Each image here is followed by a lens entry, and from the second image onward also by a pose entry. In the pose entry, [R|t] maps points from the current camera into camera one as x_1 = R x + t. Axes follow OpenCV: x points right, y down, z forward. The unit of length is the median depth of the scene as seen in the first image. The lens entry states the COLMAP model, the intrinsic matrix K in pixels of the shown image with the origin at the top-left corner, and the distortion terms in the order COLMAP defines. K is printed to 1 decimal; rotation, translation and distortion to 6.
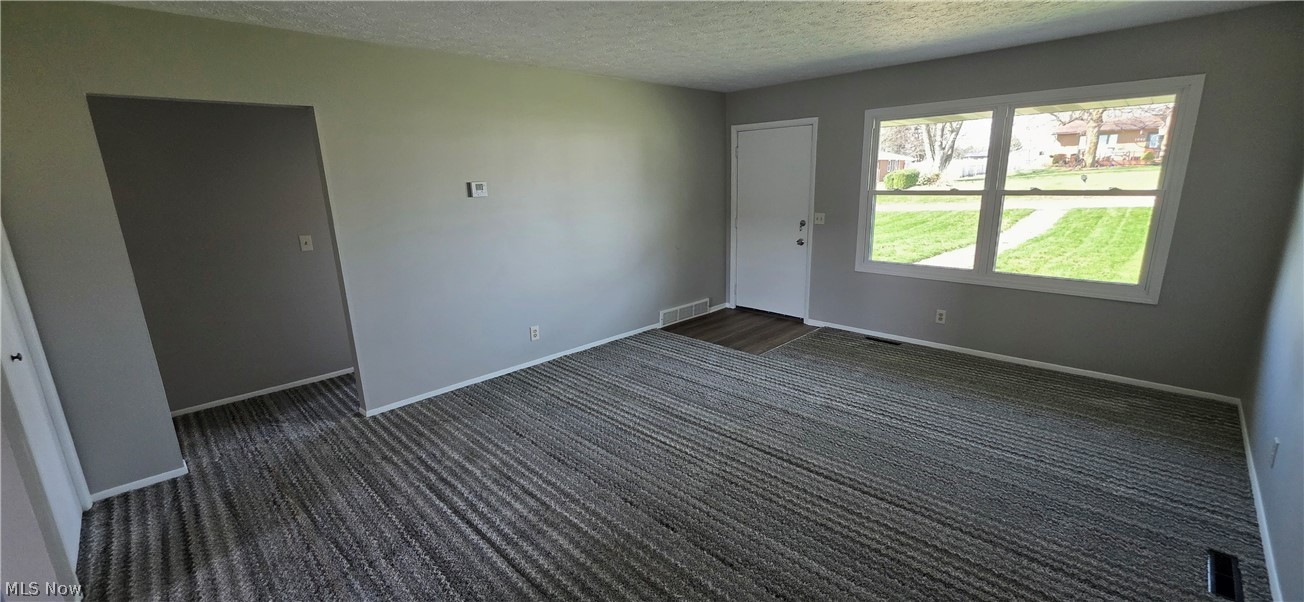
lens RADIAL K [[518.0, 0, 658.9], [0, 518.0, 290.3], [0, 0, 1]] dist [0.001952, 0.000008]
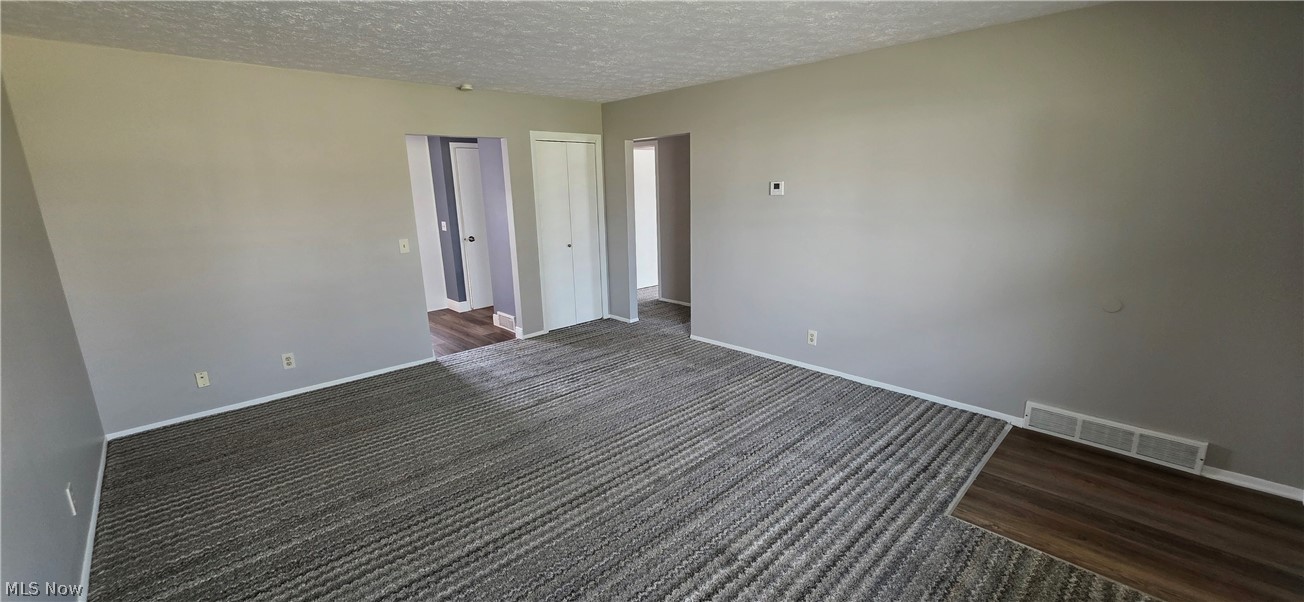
lens RADIAL K [[518.0, 0, 664.5], [0, 518.0, 297.4], [0, 0, 1]] dist [0.001952, 0.000008]
pose [[-0.011497, 0.235861, -0.971719, 0.732436], [-0.191703, 0.953237, 0.233643, -0.173040], [0.981386, 0.188968, 0.034256, 0.723418]]
